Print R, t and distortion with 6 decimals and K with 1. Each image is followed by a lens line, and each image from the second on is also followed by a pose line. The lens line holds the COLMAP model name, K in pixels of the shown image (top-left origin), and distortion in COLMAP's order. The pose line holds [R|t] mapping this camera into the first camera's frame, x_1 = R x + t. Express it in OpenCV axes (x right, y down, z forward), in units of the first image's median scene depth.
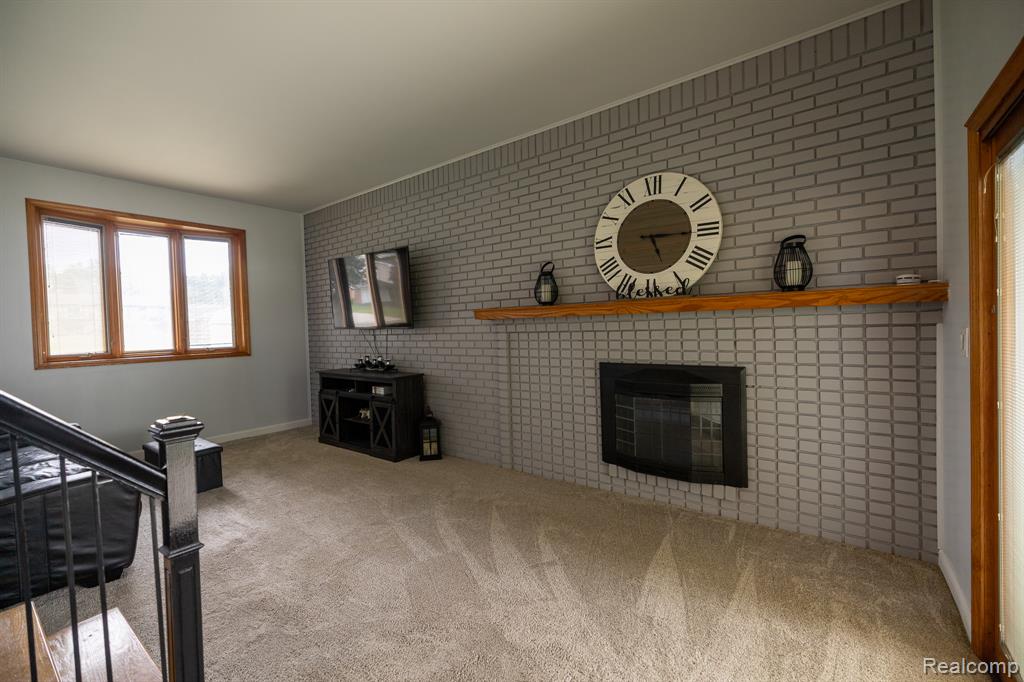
lens RADIAL K [[432.0, 0, 513.1], [0, 432.0, 334.3], [0, 0, 1]] dist [-0.000096, -0.000051]
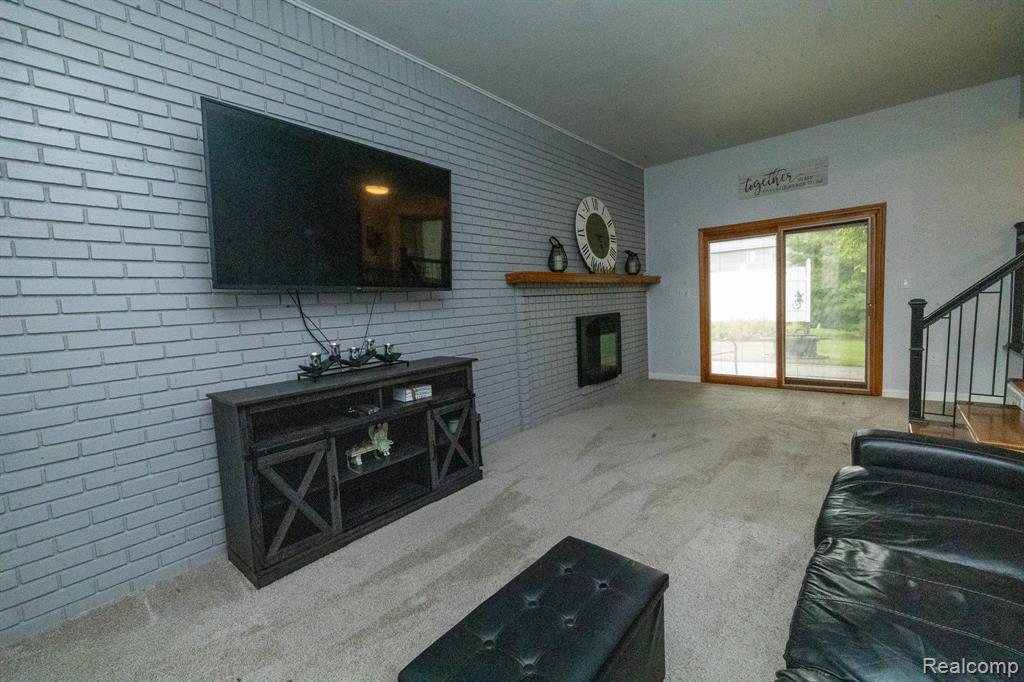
lens RADIAL K [[432.0, 0, 513.1], [0, 432.0, 334.3], [0, 0, 1]] dist [-0.000096, -0.000051]
pose [[0.056674, -0.056169, 0.996811, -1.249095], [0.062229, 0.996674, 0.052623, 0.035444], [-0.996452, 0.059048, 0.059981, 1.158290]]
